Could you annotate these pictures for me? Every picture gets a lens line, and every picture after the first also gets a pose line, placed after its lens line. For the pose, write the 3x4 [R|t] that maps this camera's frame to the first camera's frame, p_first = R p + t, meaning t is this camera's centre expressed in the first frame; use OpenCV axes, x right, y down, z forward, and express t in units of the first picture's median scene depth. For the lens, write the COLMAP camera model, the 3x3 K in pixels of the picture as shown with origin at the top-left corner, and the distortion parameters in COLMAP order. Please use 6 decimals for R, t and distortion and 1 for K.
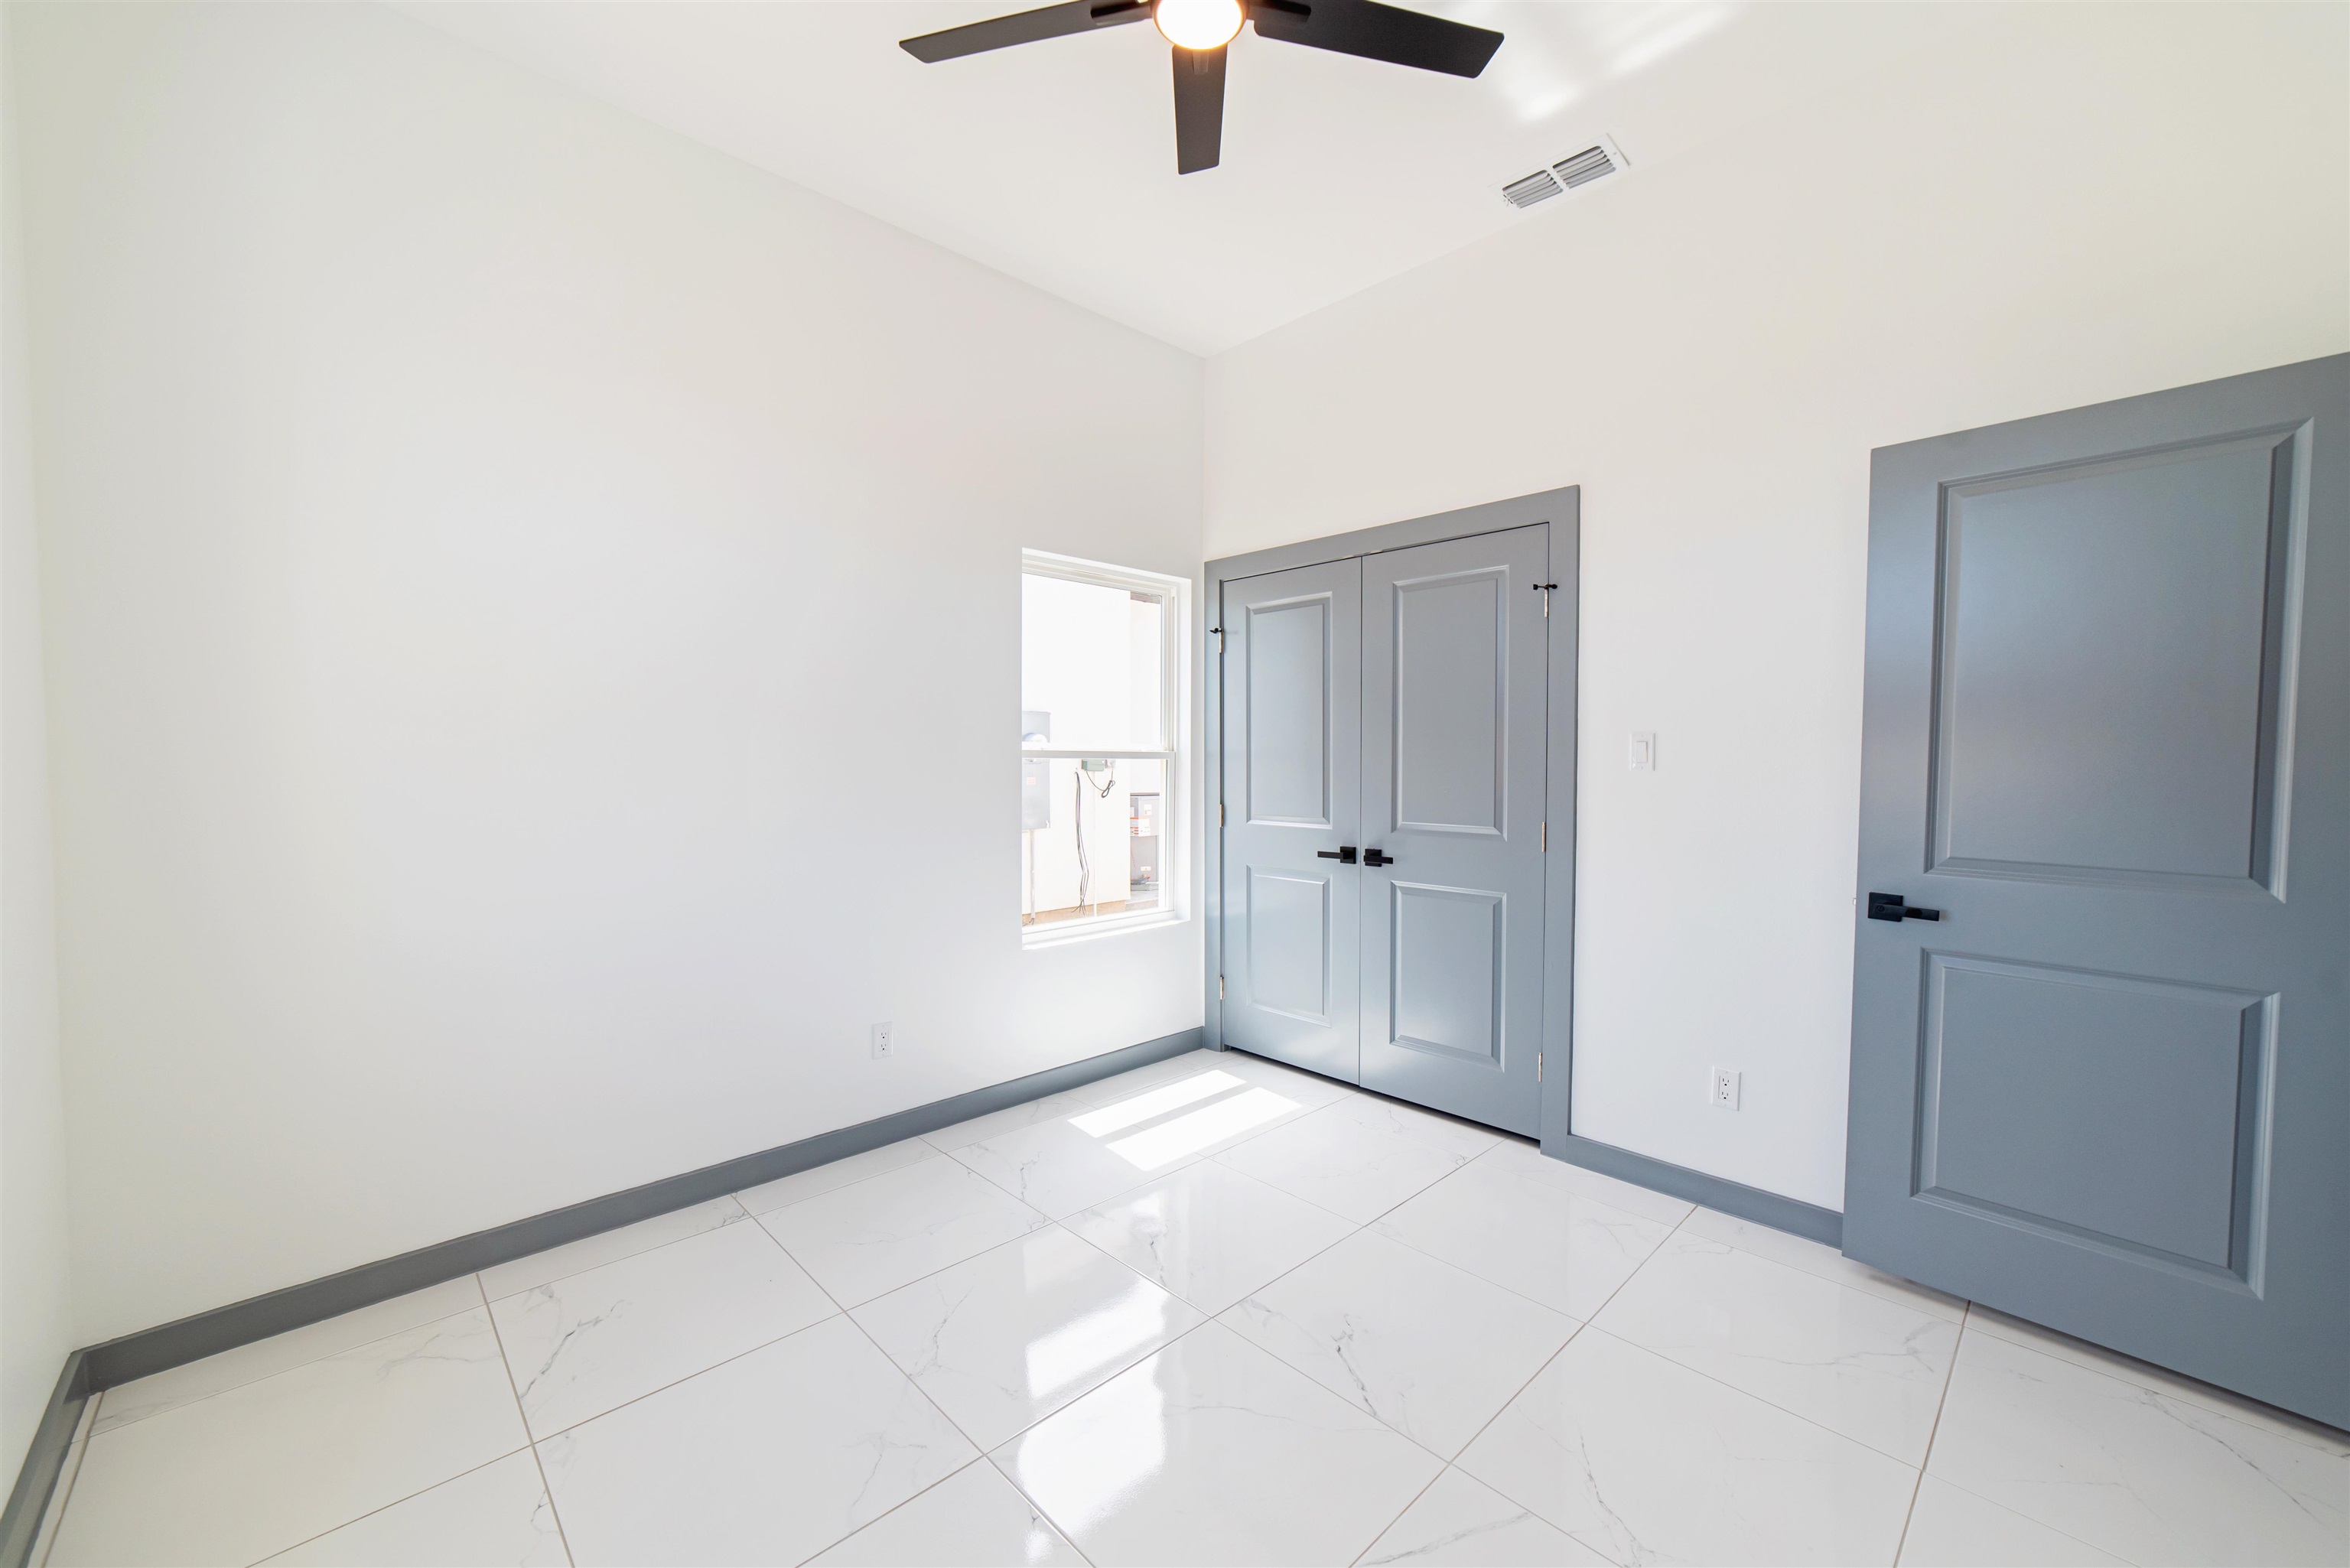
lens RADIAL K [[906.4, 0, 1166.7], [0, 906.4, 794.3], [0, 0, 1]] dist [-0.013708, 0.005012]
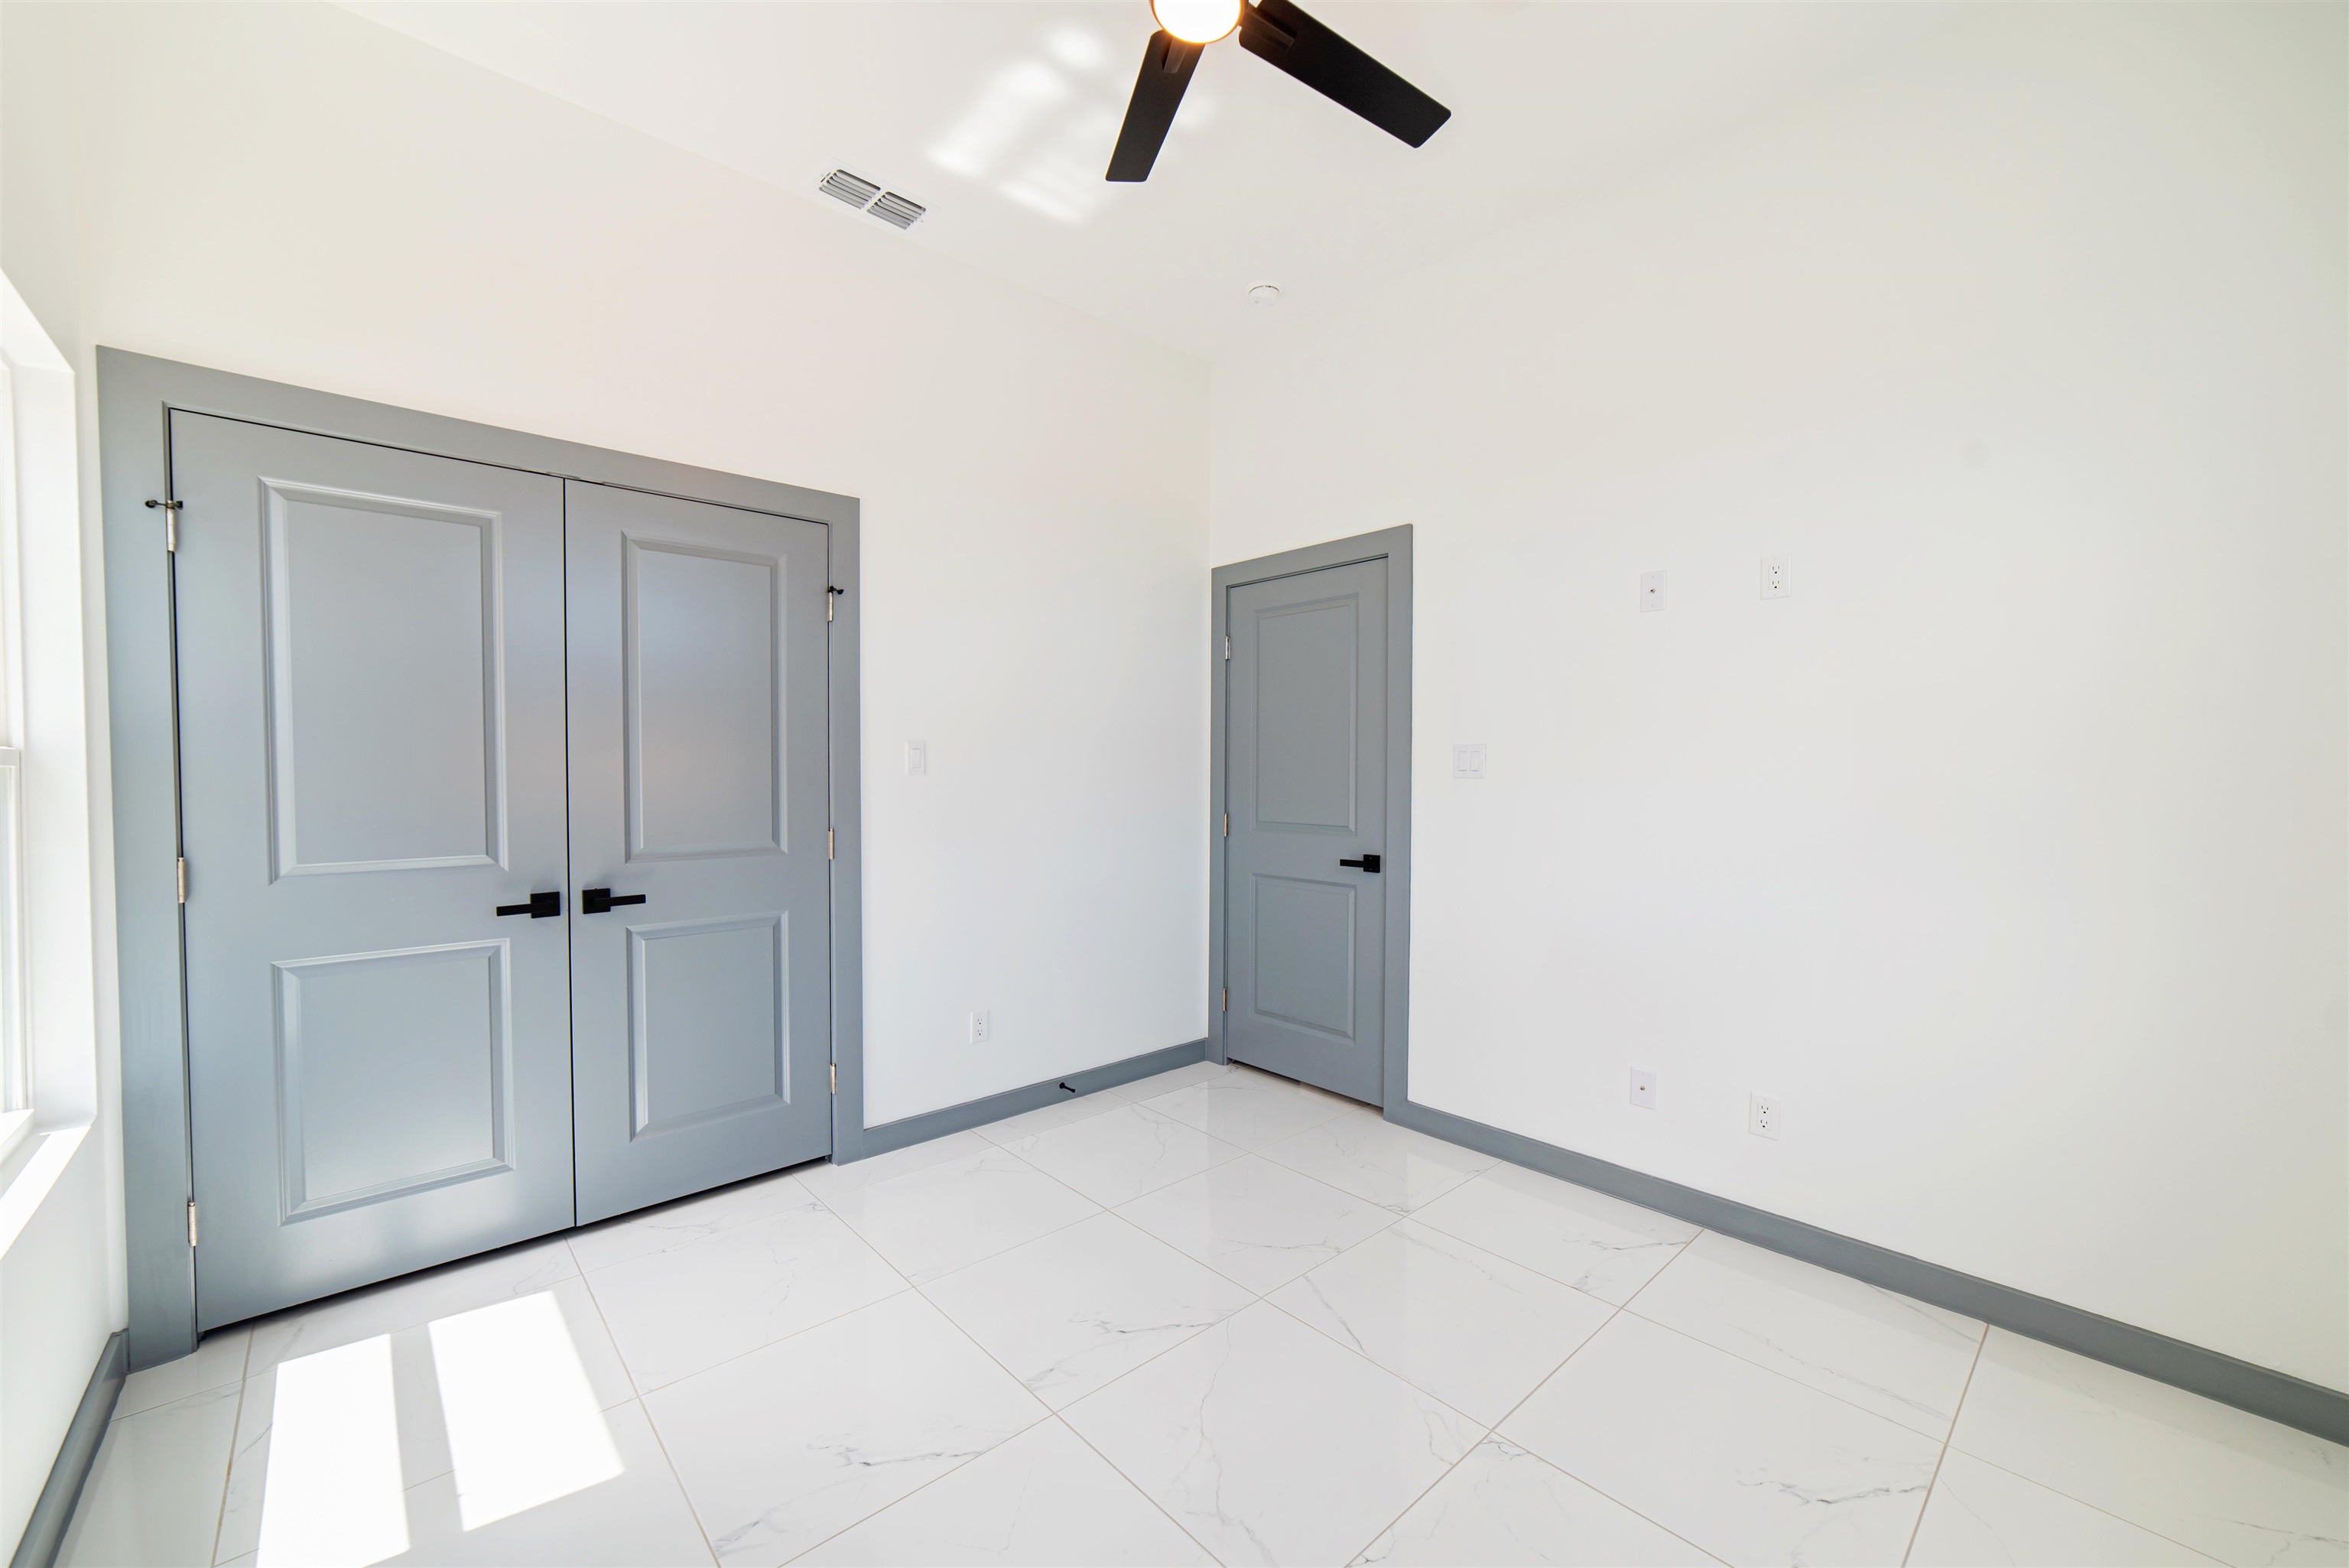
lens RADIAL K [[905.9, 0, 1162.9], [0, 905.9, 791.8], [0, 0, 1]] dist [-0.013708, 0.005012]
pose [[0.049223, -0.030865, 0.998311, -0.413262], [0.036962, 0.998894, 0.029061, -0.019321], [-0.998104, 0.035469, 0.050309, 0.446919]]
